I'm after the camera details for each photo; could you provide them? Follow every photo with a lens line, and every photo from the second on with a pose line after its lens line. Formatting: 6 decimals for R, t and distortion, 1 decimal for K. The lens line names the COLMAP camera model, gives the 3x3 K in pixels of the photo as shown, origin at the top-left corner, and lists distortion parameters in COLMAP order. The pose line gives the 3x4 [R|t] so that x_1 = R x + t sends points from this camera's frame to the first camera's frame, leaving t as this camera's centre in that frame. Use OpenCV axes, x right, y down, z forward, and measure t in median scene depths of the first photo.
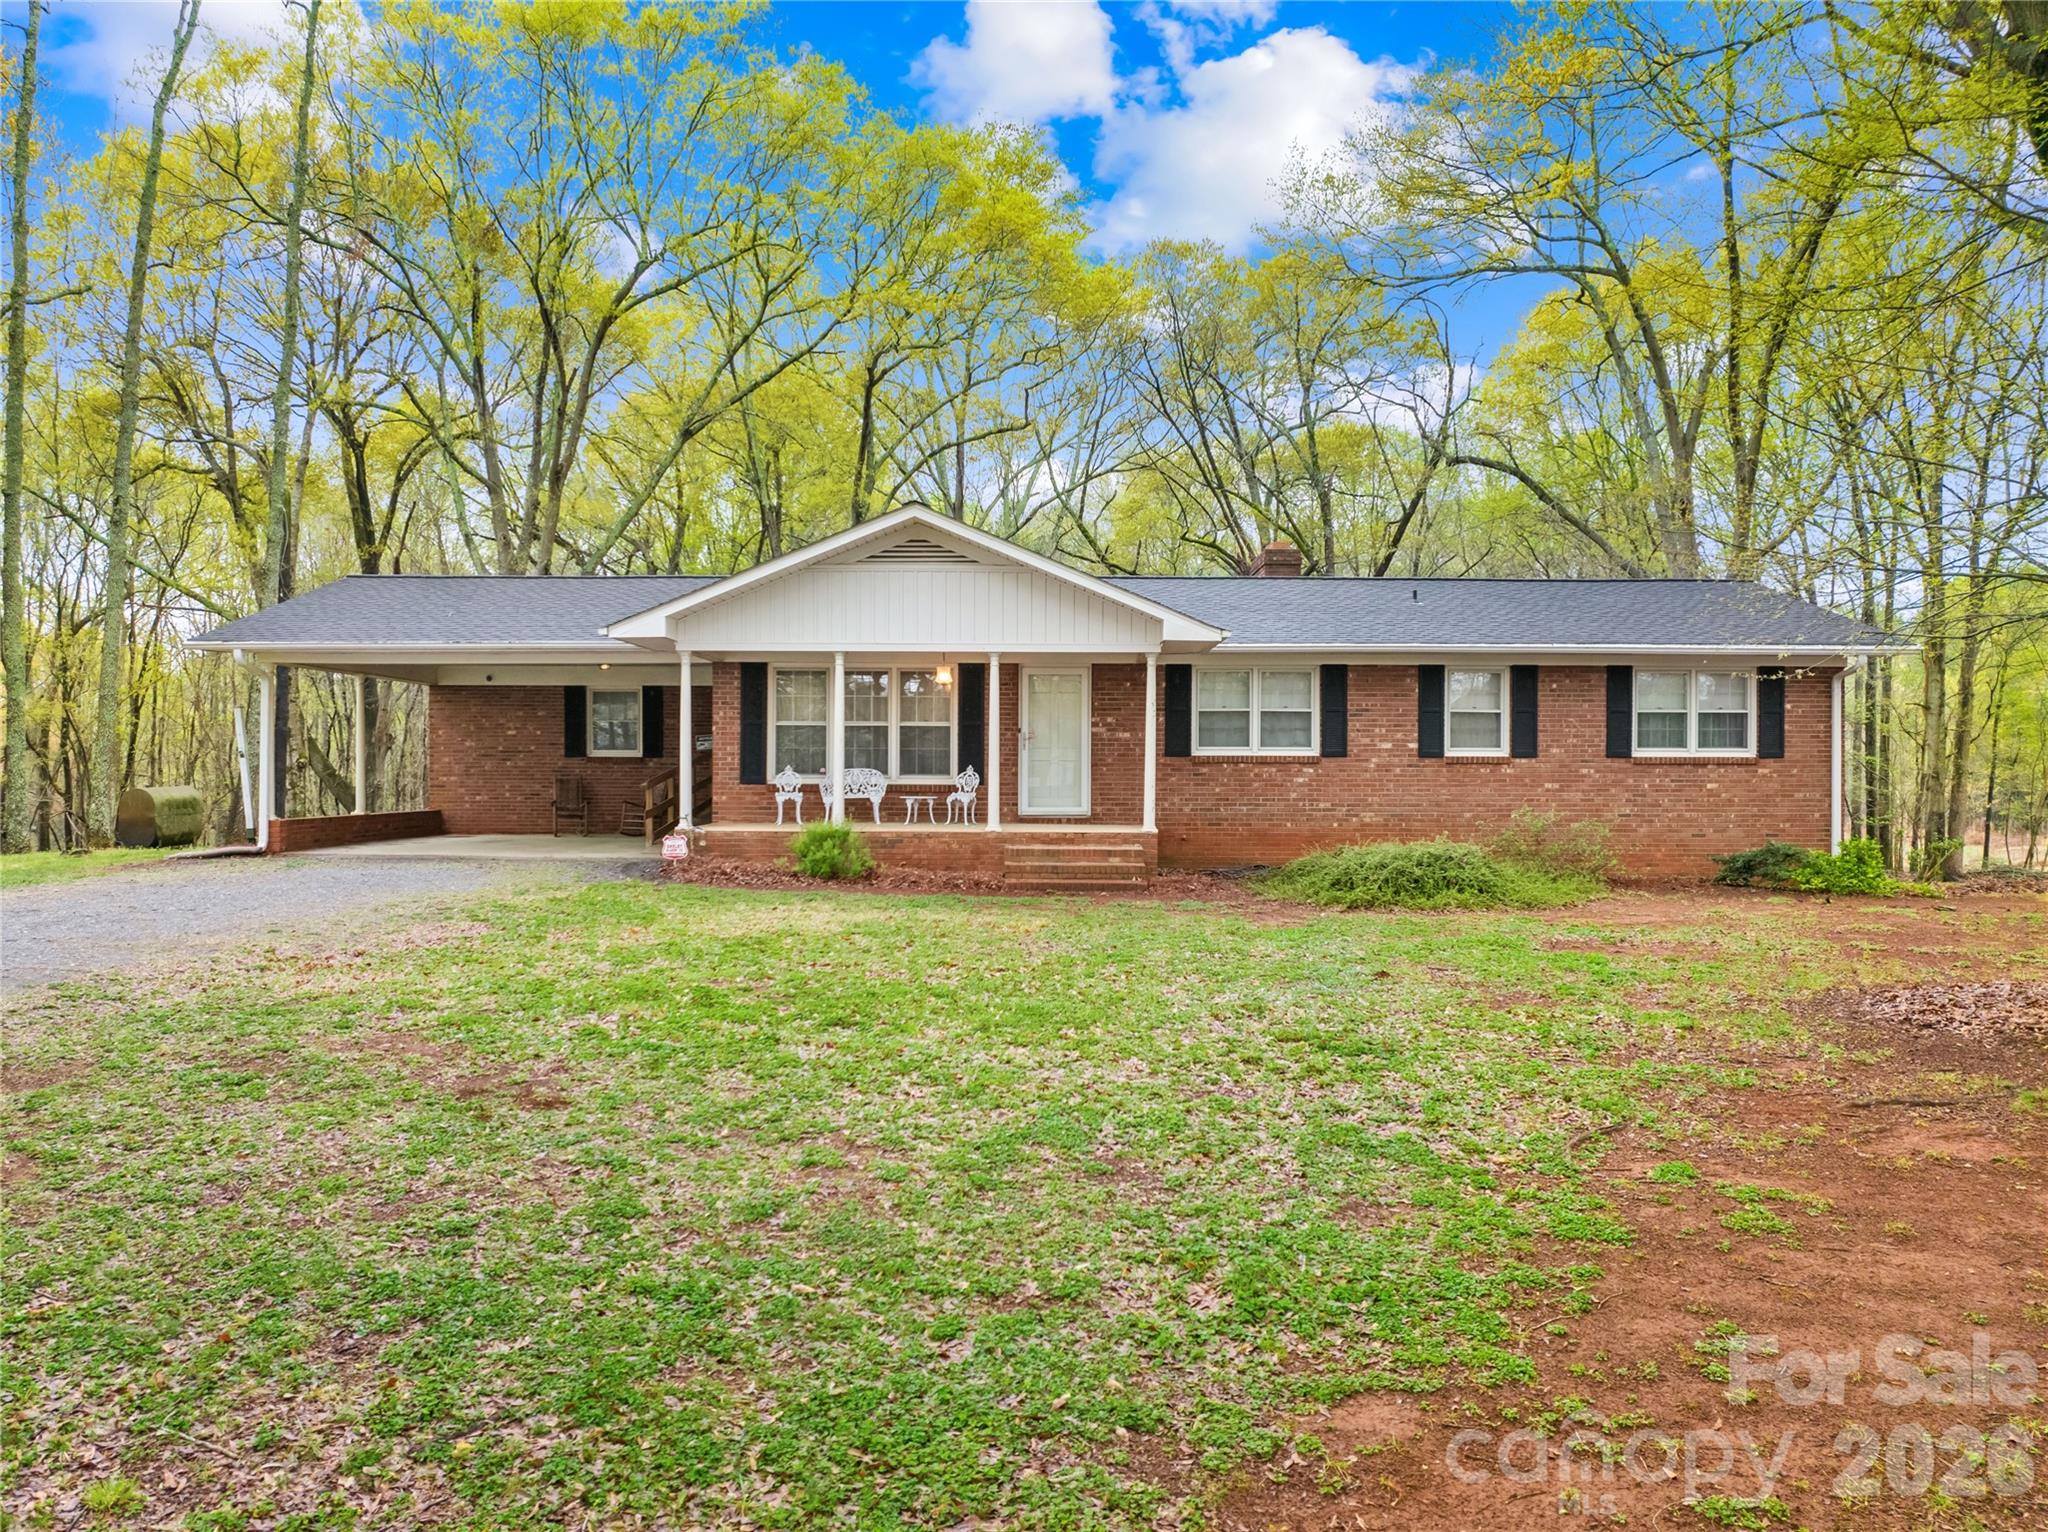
lens RADIAL K [[1446.2, 0, 1030.4], [0, 1446.2, 765.5], [0, 0, 1]] dist [-0.038228, -0.002457]
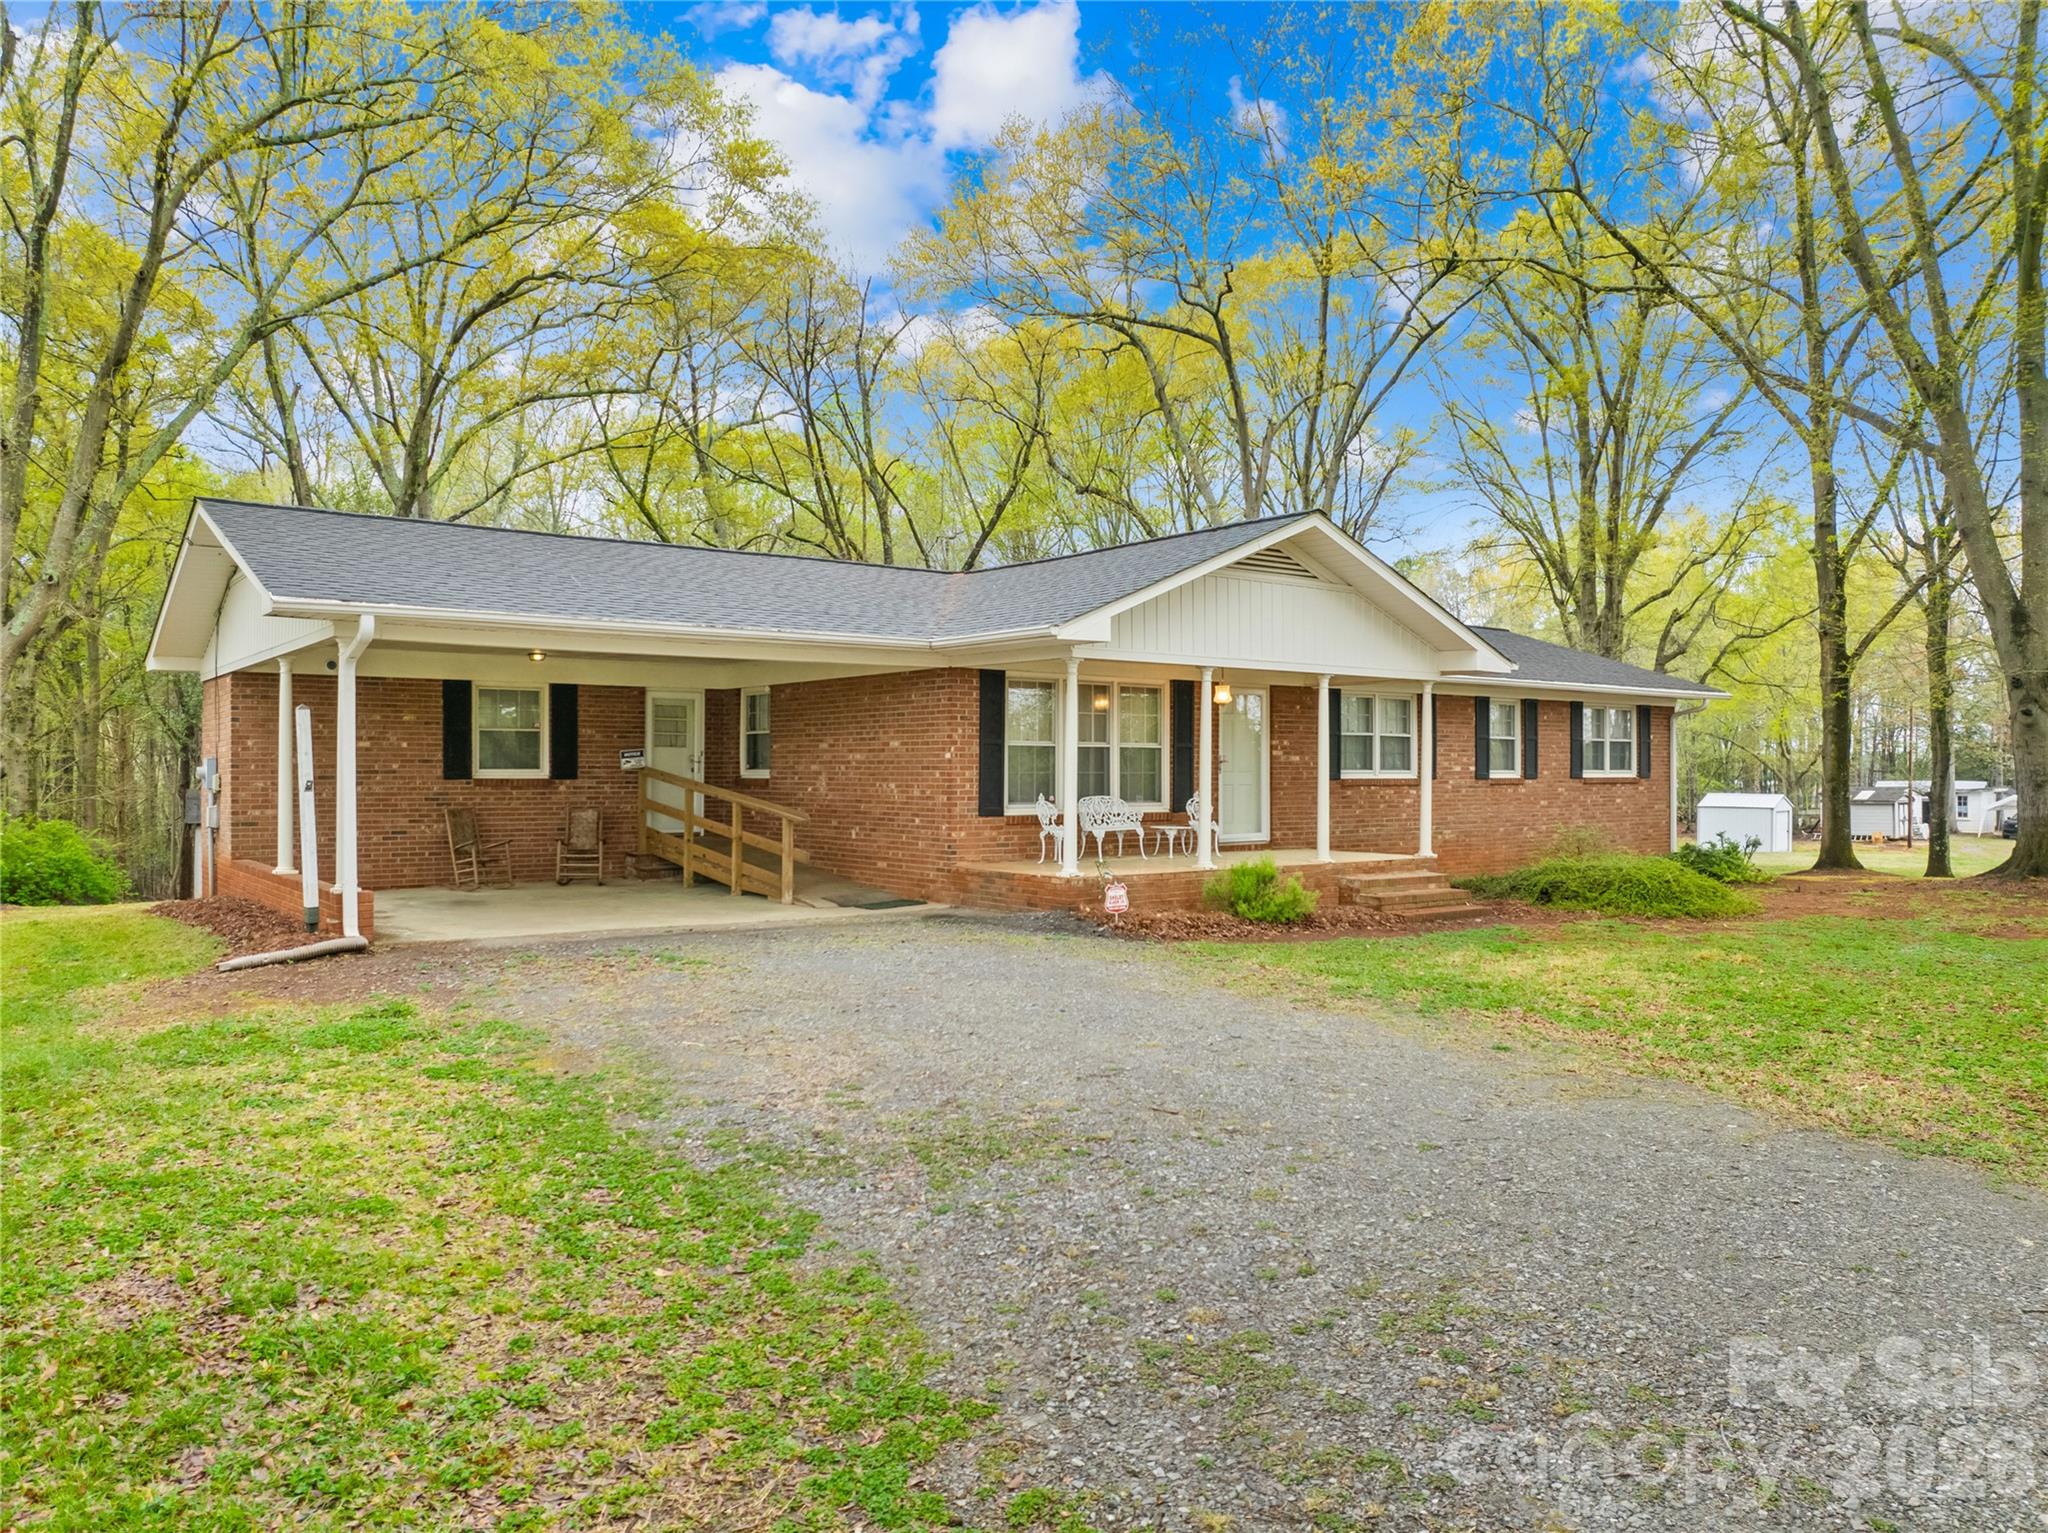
lens RADIAL K [[1446.2, 0, 1030.4], [0, 1446.2, 766.0], [0, 0, 1]] dist [-0.038228, -0.002457]
pose [[0.778967, -0.001150, 0.627063, -0.692836], [0.000885, 0.999999, 0.000735, -0.017025], [-0.627064, -0.000018, 0.778968, 0.348743]]
